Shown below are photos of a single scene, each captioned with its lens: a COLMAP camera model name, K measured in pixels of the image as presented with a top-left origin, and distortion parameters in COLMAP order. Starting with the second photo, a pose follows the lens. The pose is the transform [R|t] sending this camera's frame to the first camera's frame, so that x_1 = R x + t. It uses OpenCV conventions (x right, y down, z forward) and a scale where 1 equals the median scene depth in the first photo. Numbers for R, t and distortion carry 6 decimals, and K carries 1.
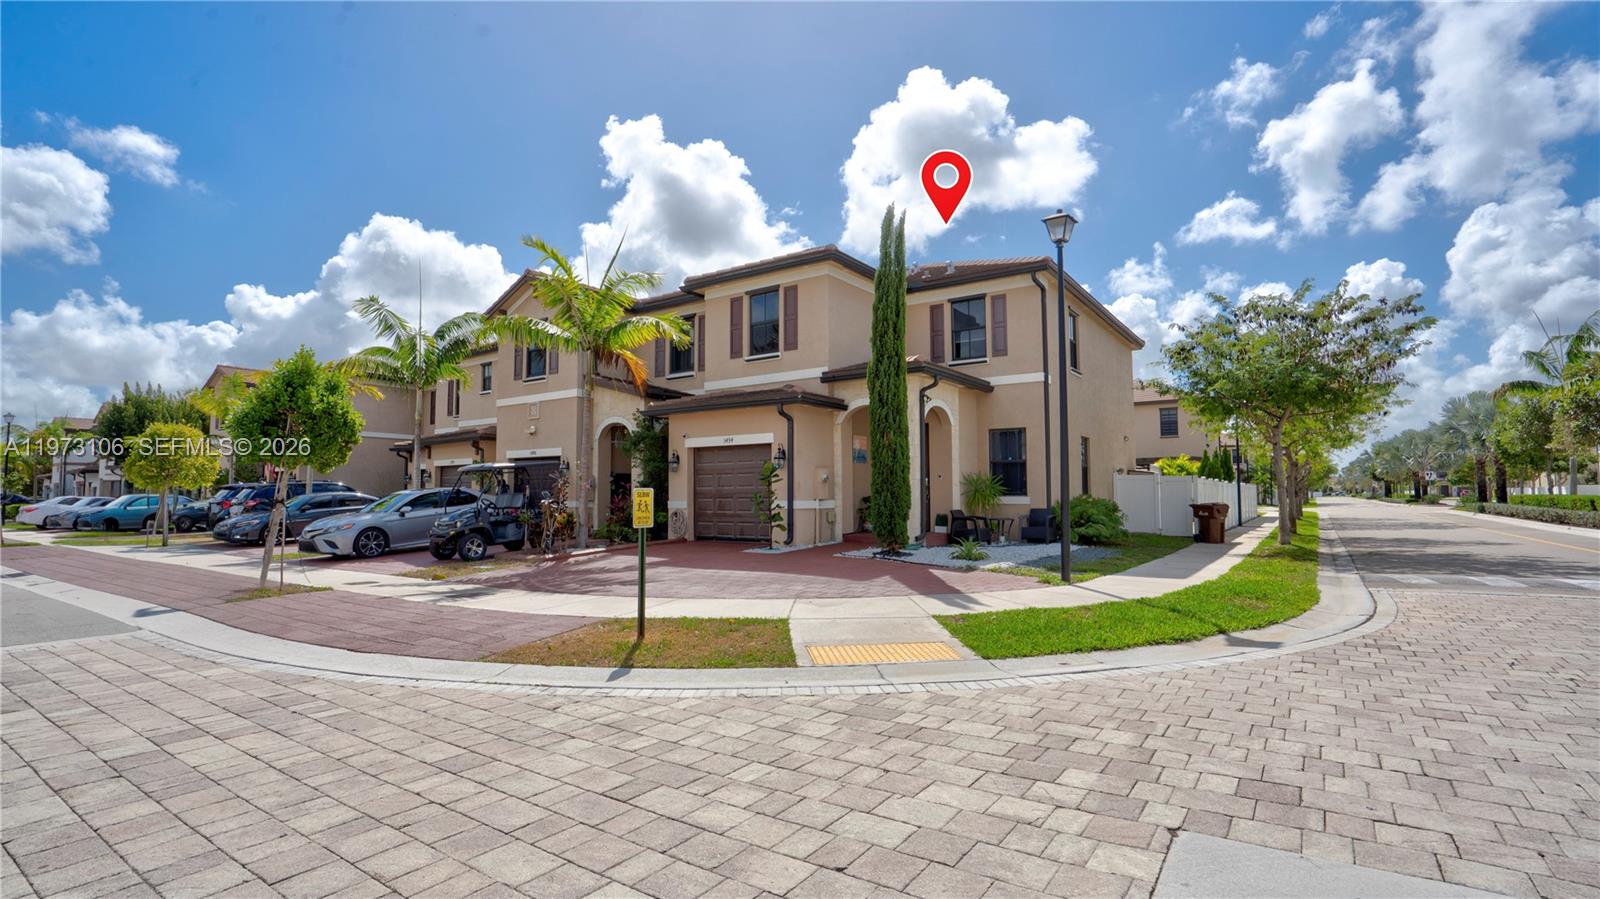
lens RADIAL K [[743.6, 0, 800.0], [0, 743.6, 449.5], [0, 0, 1]] dist [-0.002048, 0.000810]
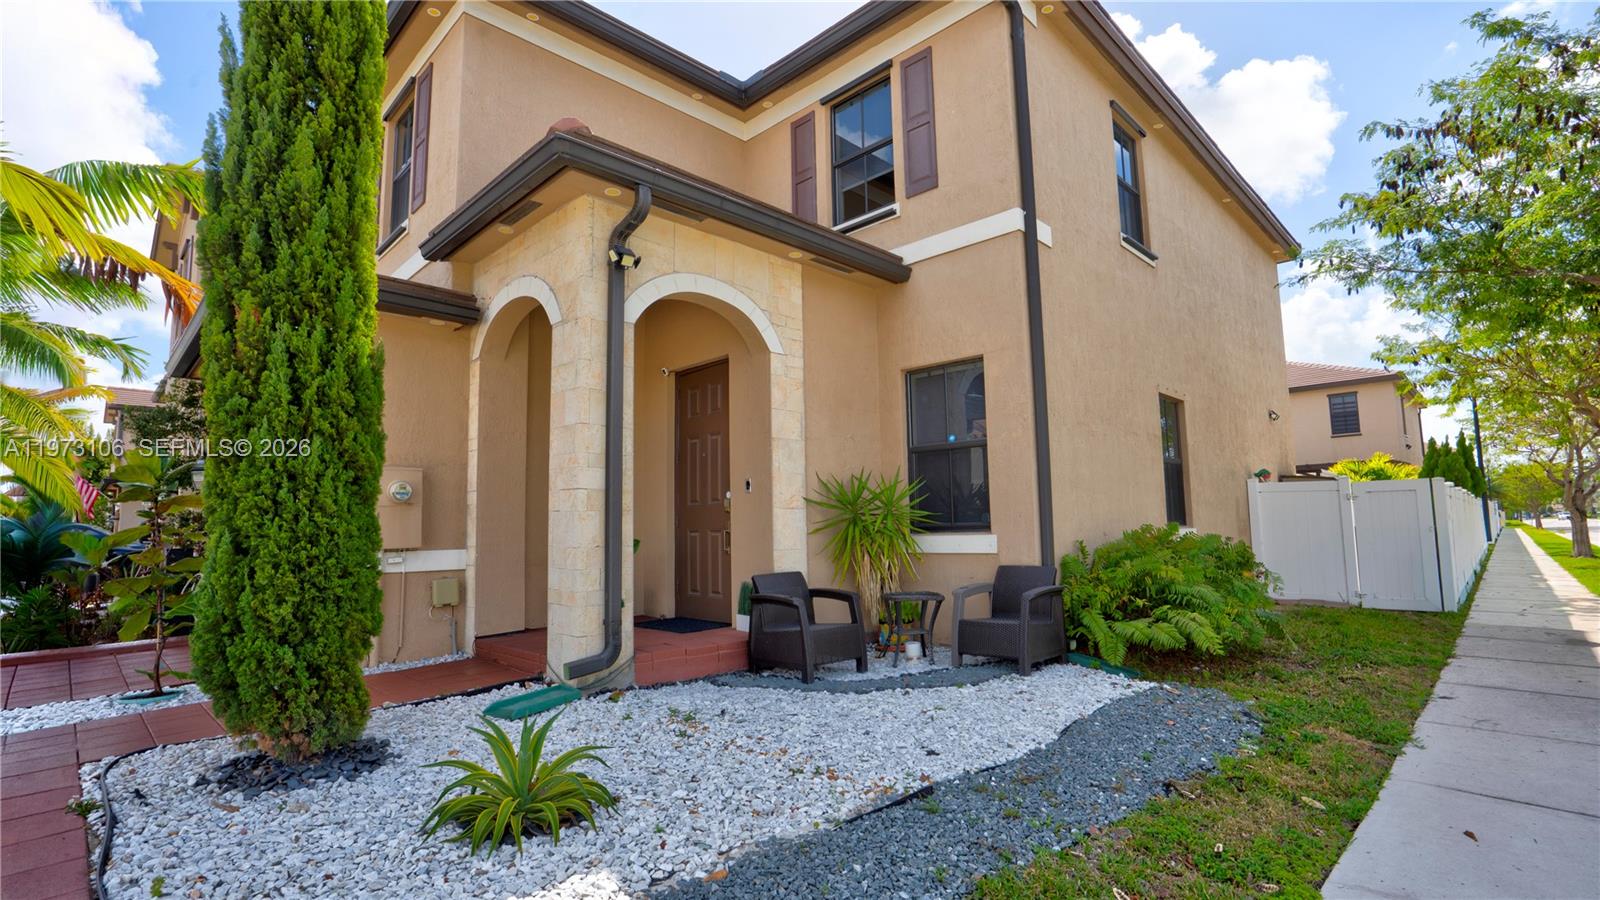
lens RADIAL K [[743.6, 0, 800.0], [0, 743.6, 450.0], [0, 0, 1]] dist [-0.002048, 0.000810]
pose [[0.986560, -0.033557, -0.159919, 0.265687], [0.026680, 0.998633, -0.044955, 0.034195], [0.161209, 0.040084, 0.986106, 0.593475]]
